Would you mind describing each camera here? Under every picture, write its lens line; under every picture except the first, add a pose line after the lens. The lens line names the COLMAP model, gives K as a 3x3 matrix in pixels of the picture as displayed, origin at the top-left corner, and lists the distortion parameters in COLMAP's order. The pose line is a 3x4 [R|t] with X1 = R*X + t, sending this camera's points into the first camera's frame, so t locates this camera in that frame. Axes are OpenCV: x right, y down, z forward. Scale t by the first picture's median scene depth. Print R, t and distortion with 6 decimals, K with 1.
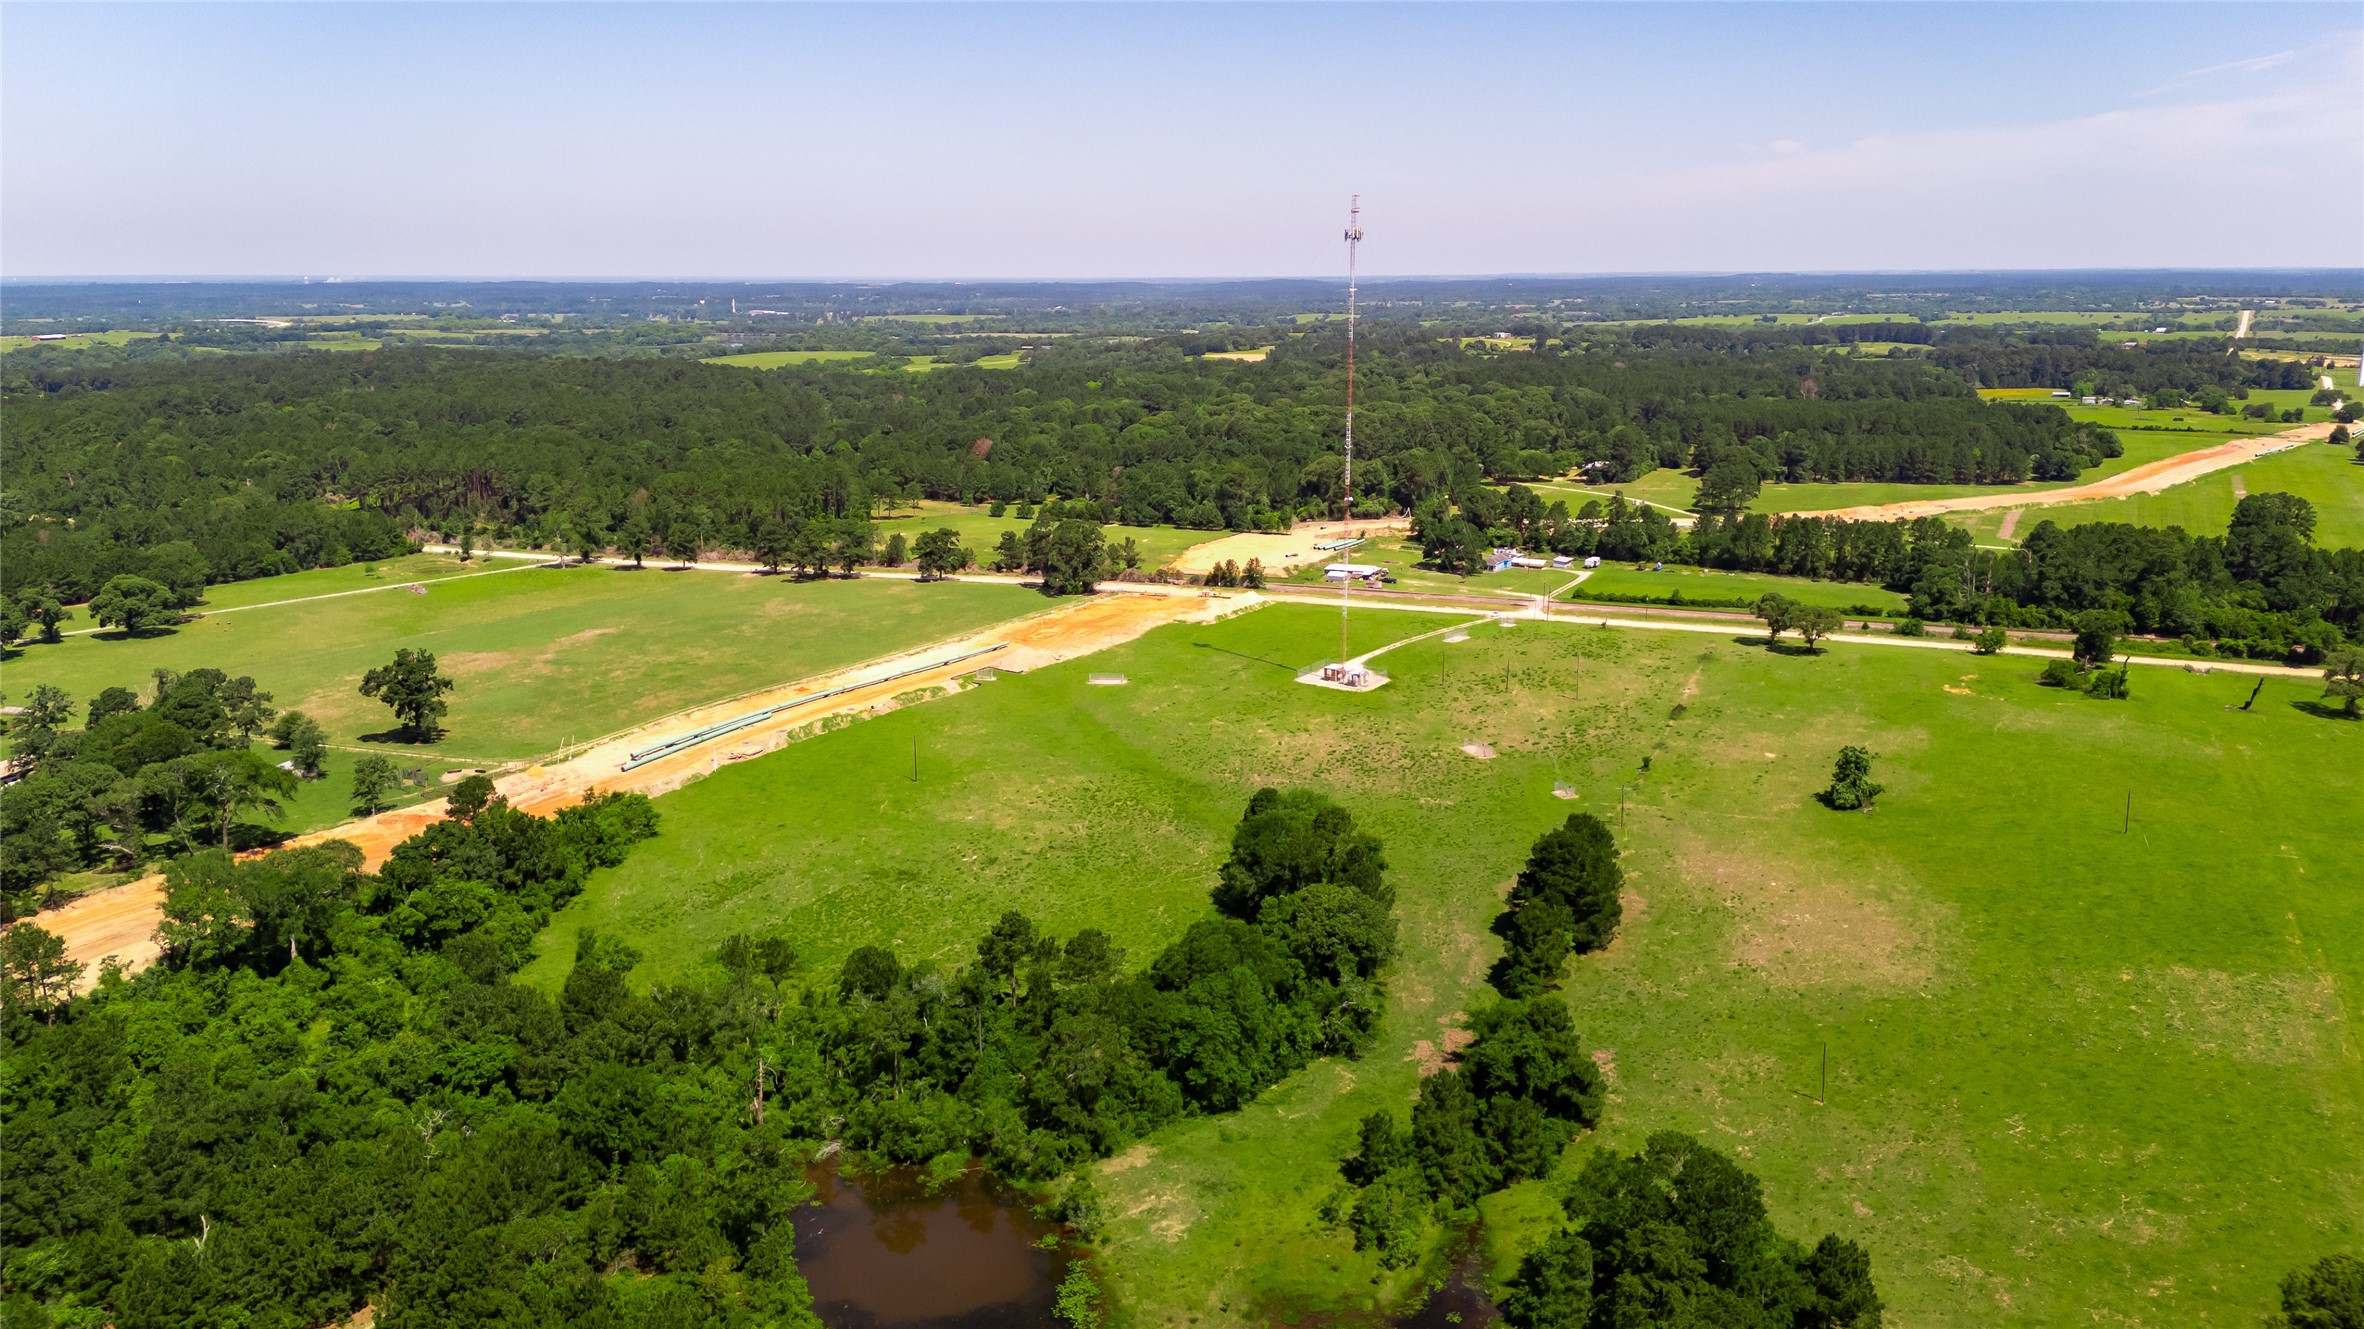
lens RADIAL K [[1731.9, 0, 1167.9], [0, 1731.9, 659.9], [0, 0, 1]] dist [0.077413, -0.085760]
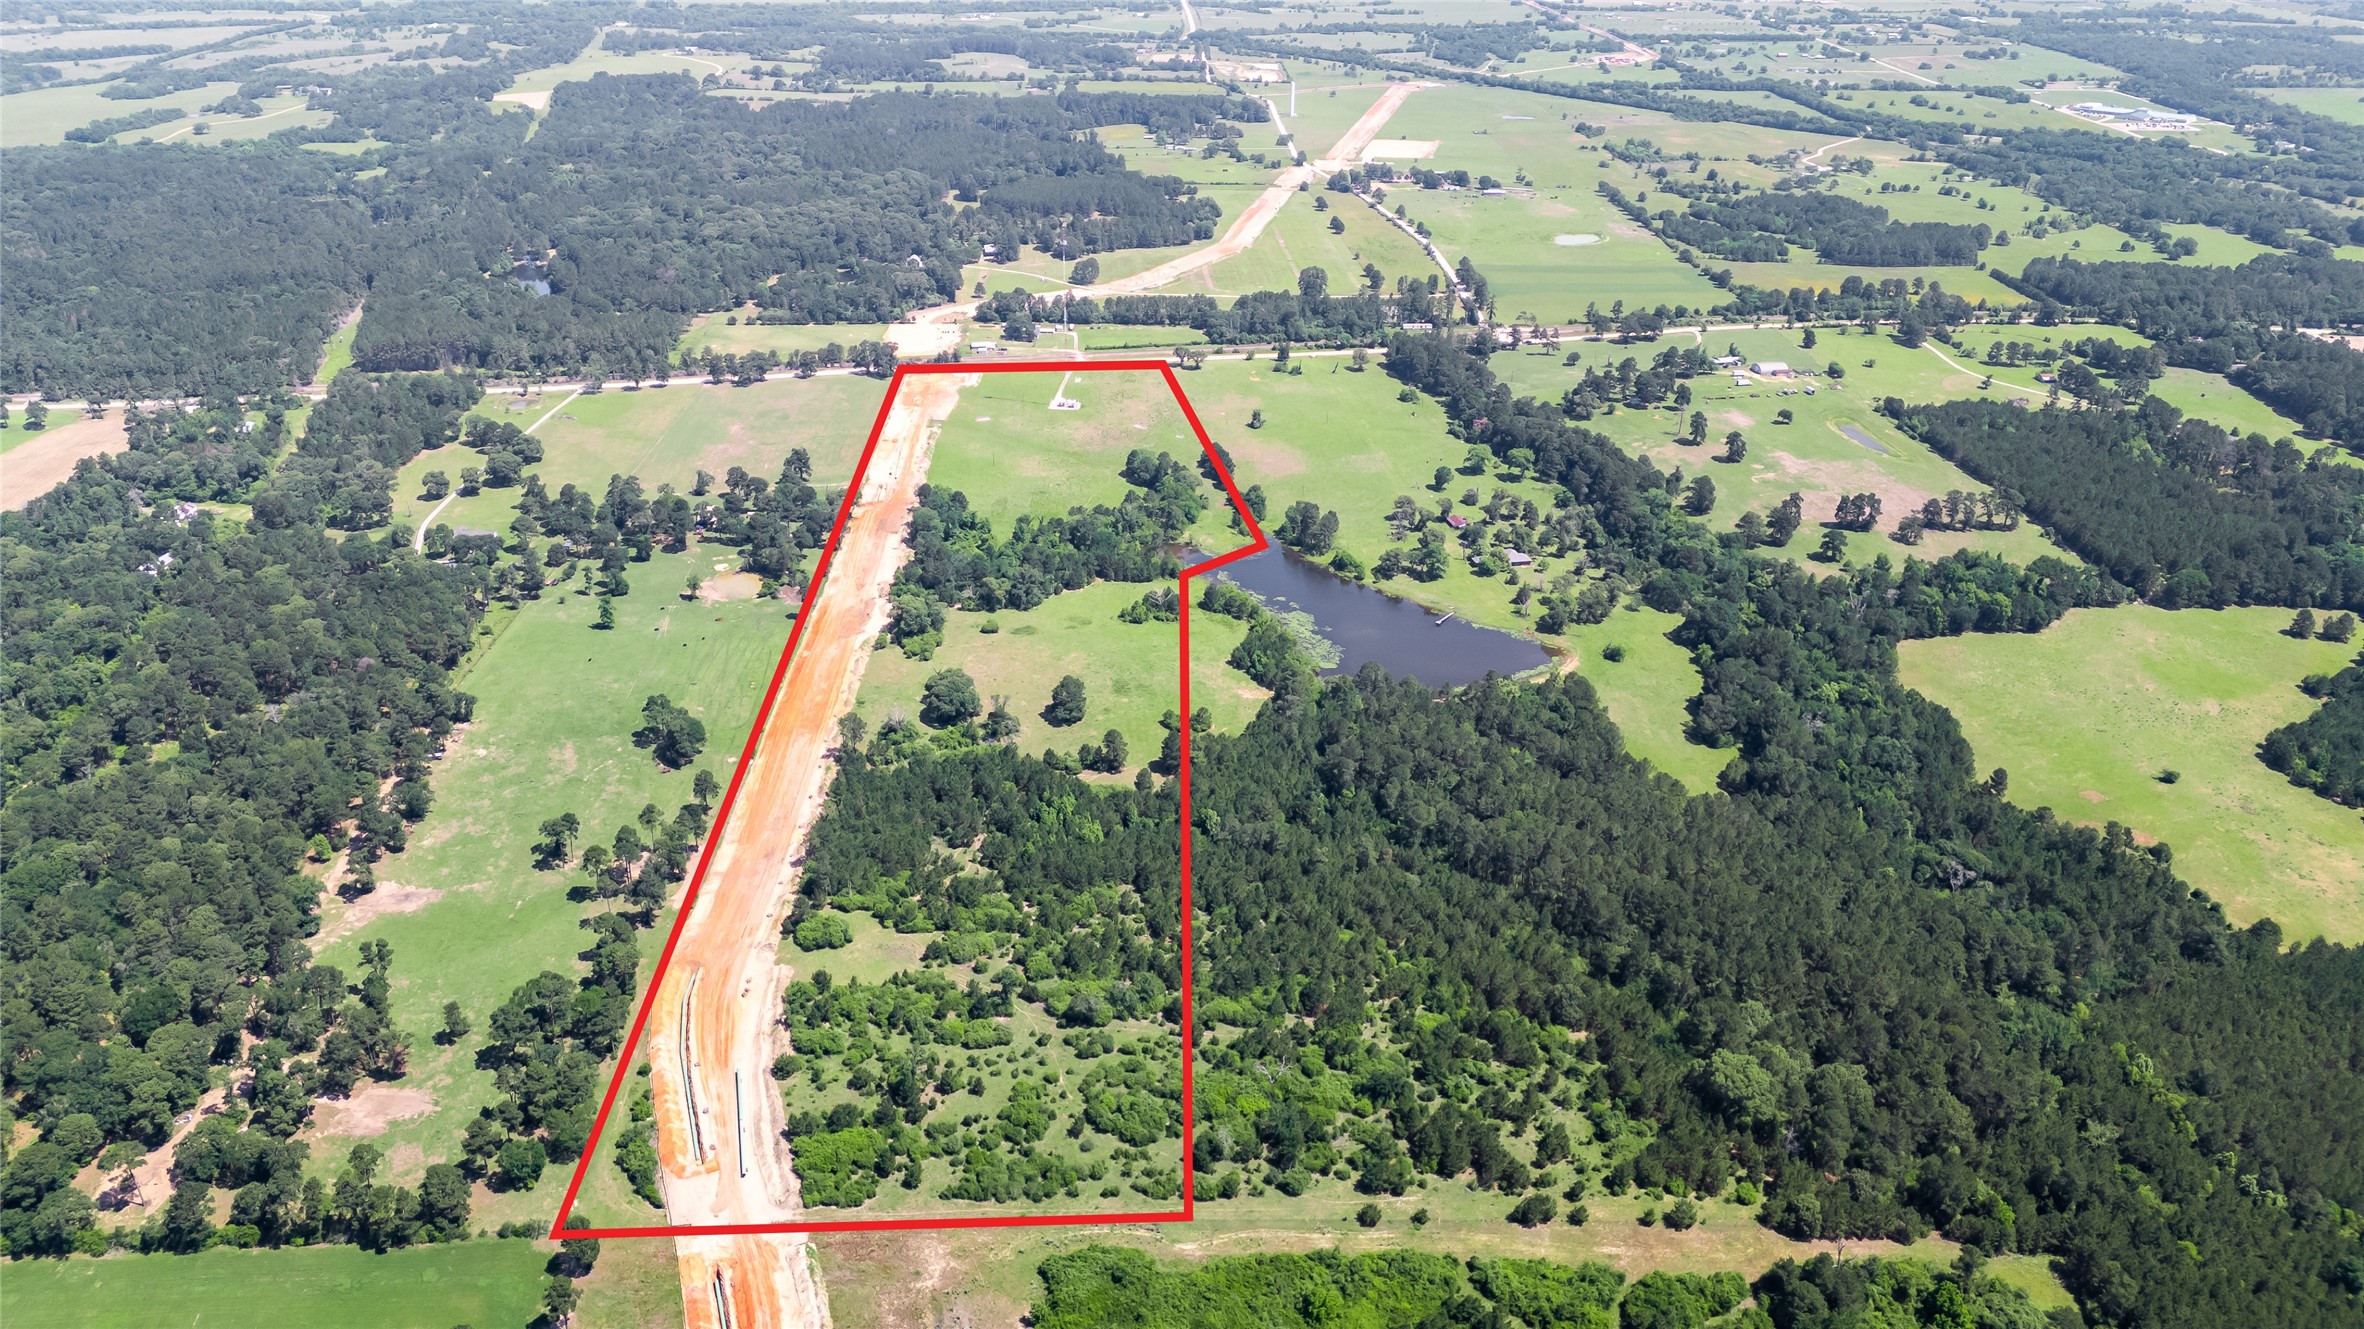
lens RADIAL K [[1731.9, 0, 1172.8], [0, 1731.9, 664.3], [0, 0, 1]] dist [0.077413, -0.085760]
pose [[0.843111, -0.224120, 0.488809, -0.770165], [0.107965, 0.961048, 0.254421, -0.178602], [-0.526790, -0.161731, 0.834467, -0.923622]]
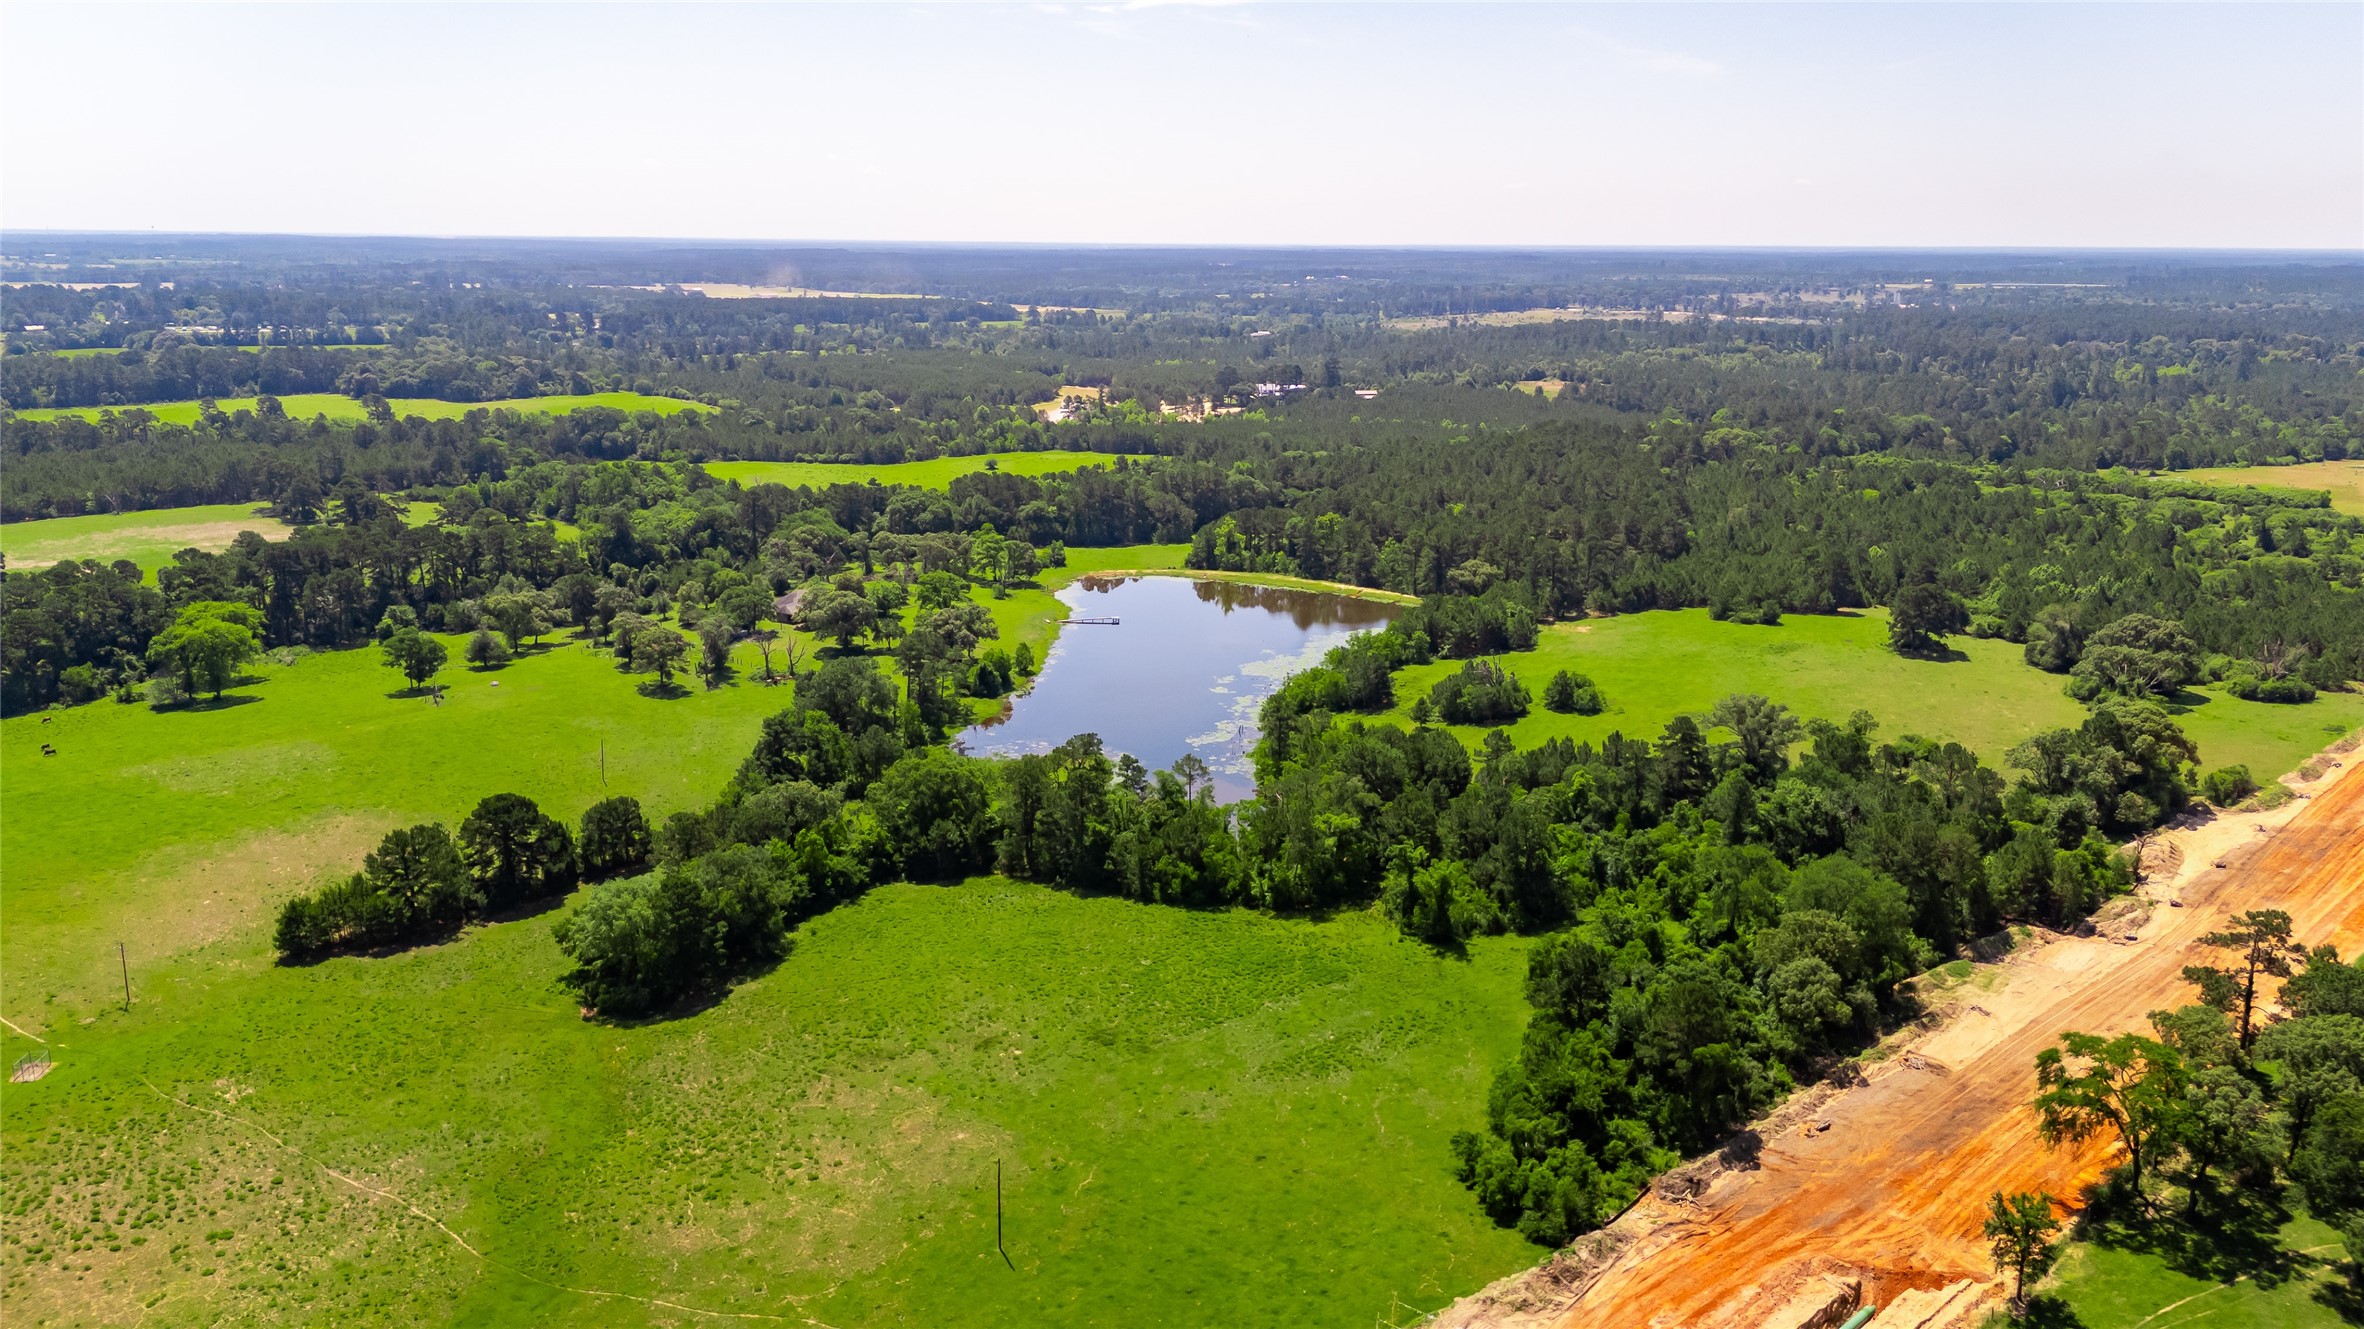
lens RADIAL K [[1731.9, 0, 1177.5], [0, 1731.9, 661.6], [0, 0, 1]] dist [0.077413, -0.085760]
pose [[-0.962394, -0.070619, 0.262320, -0.172104], [0.054350, 0.896046, 0.440621, -0.166364], [-0.266167, 0.438308, -0.858511, 0.734859]]
